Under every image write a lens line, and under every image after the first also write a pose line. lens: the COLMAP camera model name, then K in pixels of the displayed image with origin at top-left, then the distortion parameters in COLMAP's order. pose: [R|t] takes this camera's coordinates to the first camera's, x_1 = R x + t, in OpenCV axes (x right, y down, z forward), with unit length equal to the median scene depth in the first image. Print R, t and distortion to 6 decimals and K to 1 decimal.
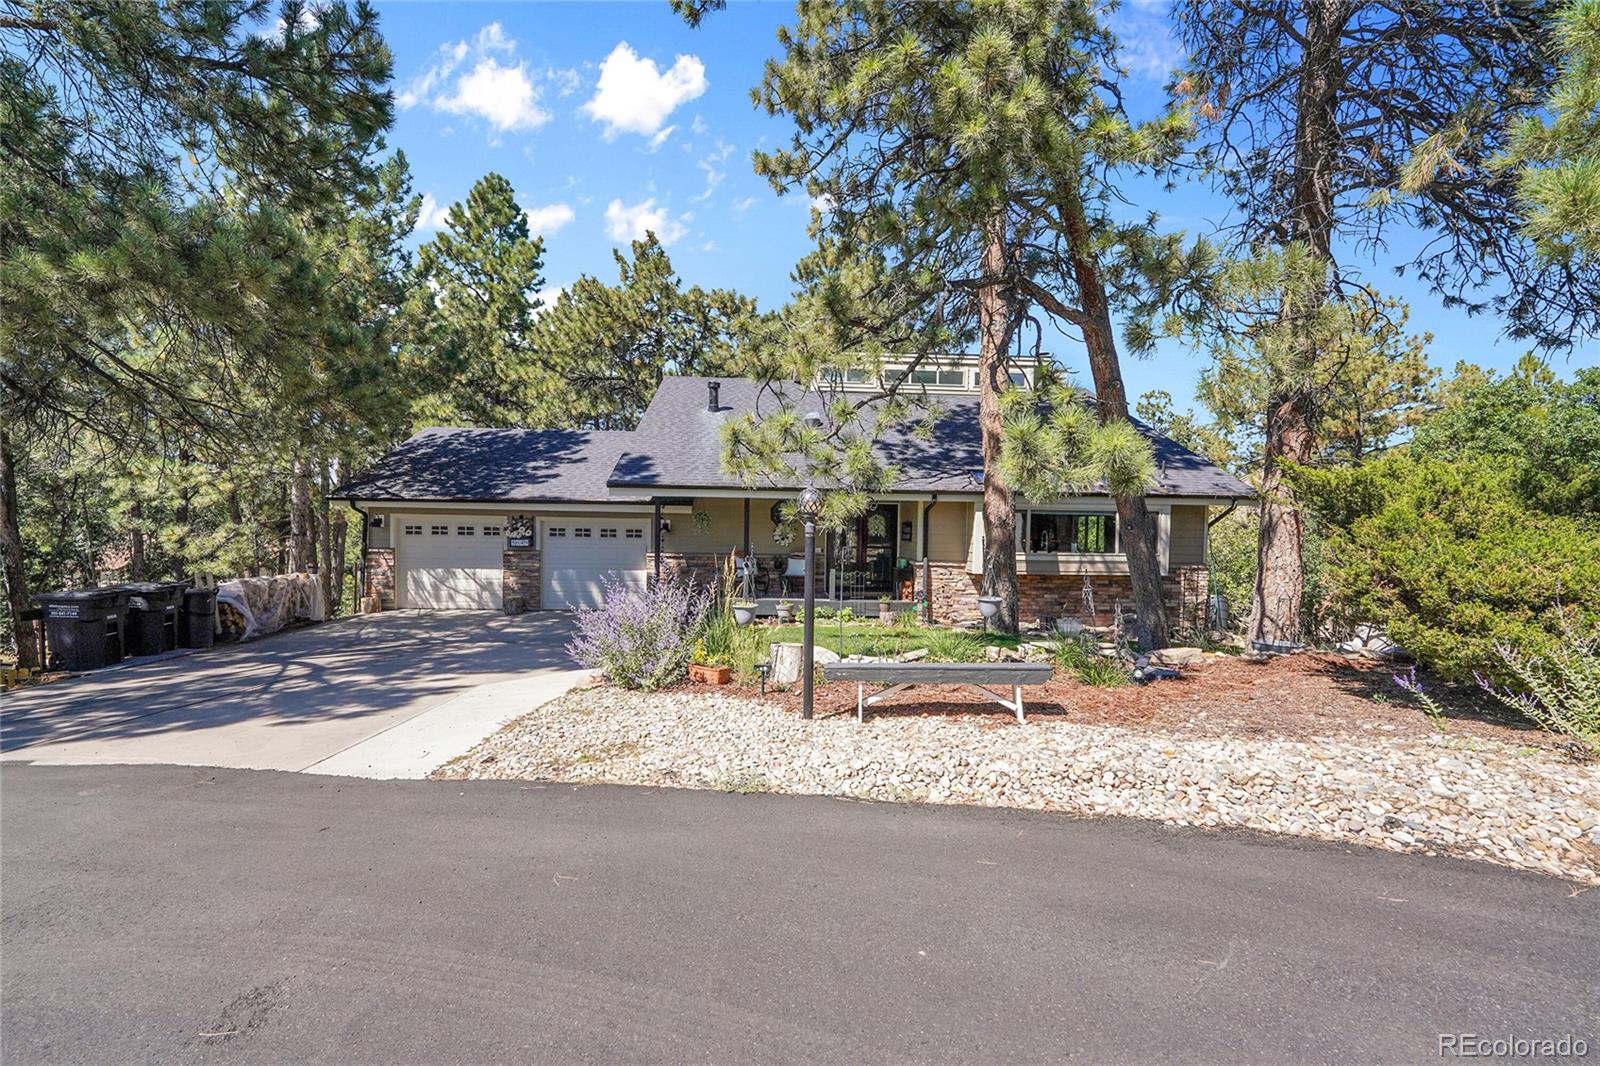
lens RADIAL K [[713.7, 0, 798.1], [0, 713.7, 514.6], [0, 0, 1]] dist [0.000170, -0.009927]
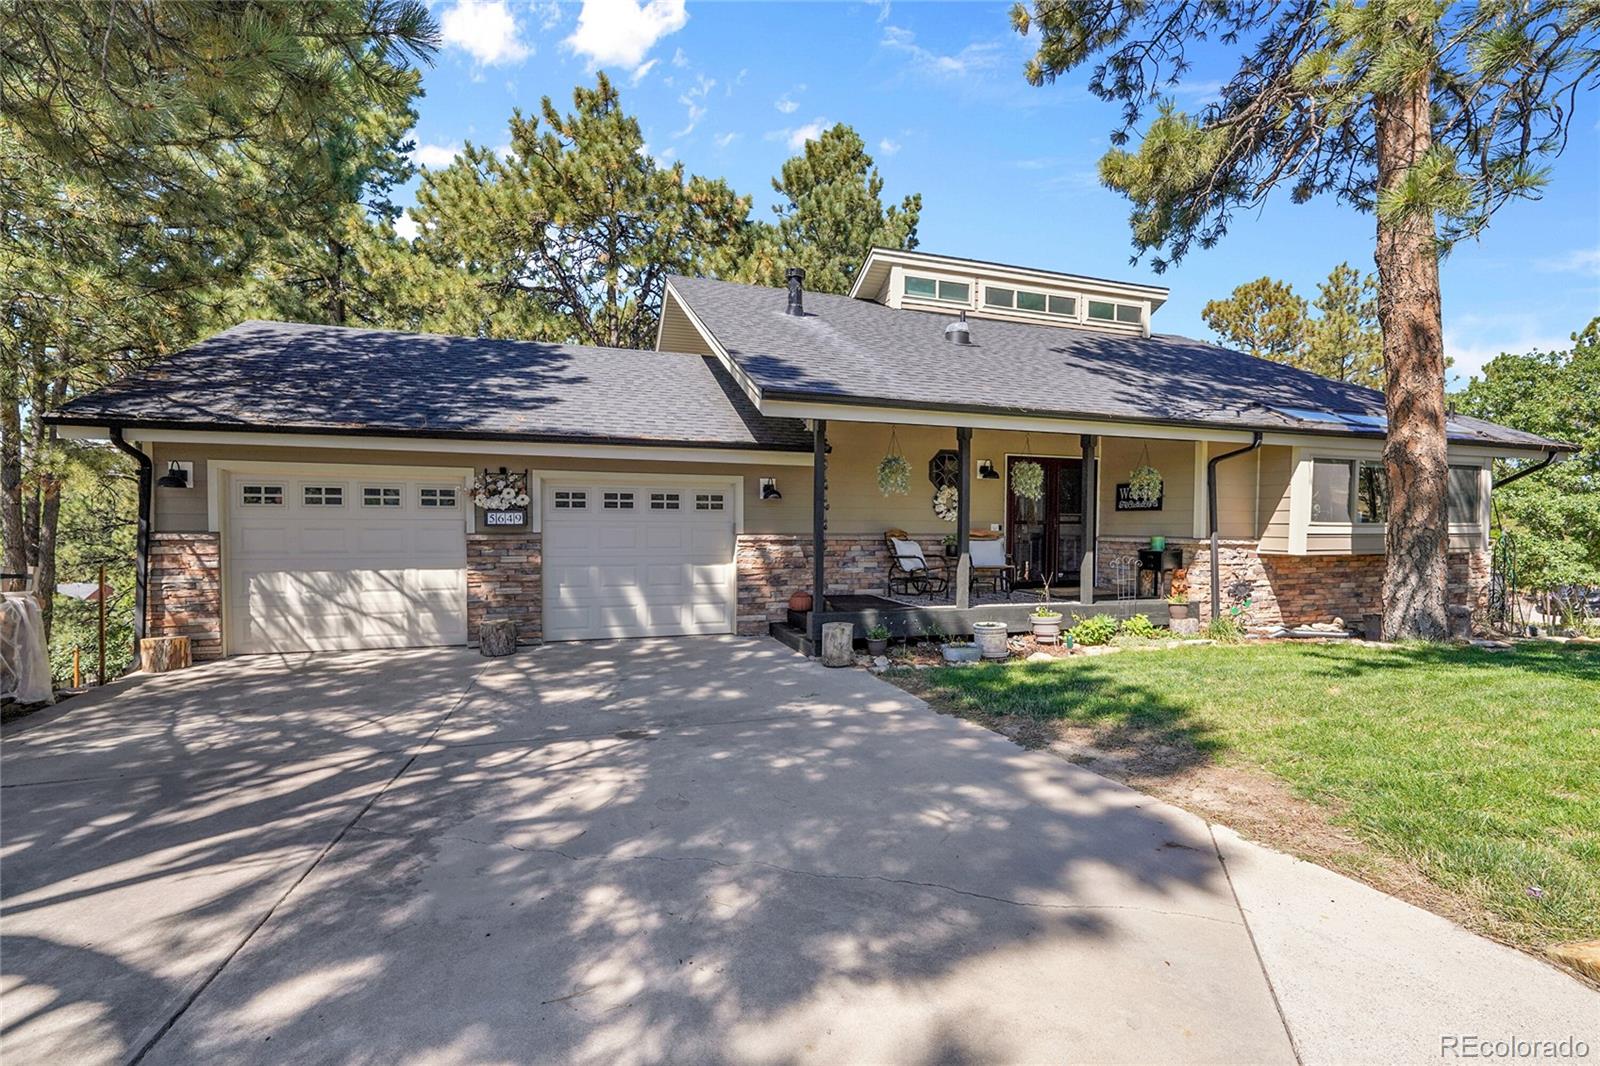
lens RADIAL K [[688.2, 0, 809.1], [0, 688.2, 524.6], [0, 0, 1]] dist [-0.002121, -0.008655]
pose [[0.957852, -0.009405, 0.287107, -0.316843], [0.003053, 0.999741, 0.022563, 0.033034], [-0.287244, -0.020736, 0.957633, 0.442800]]
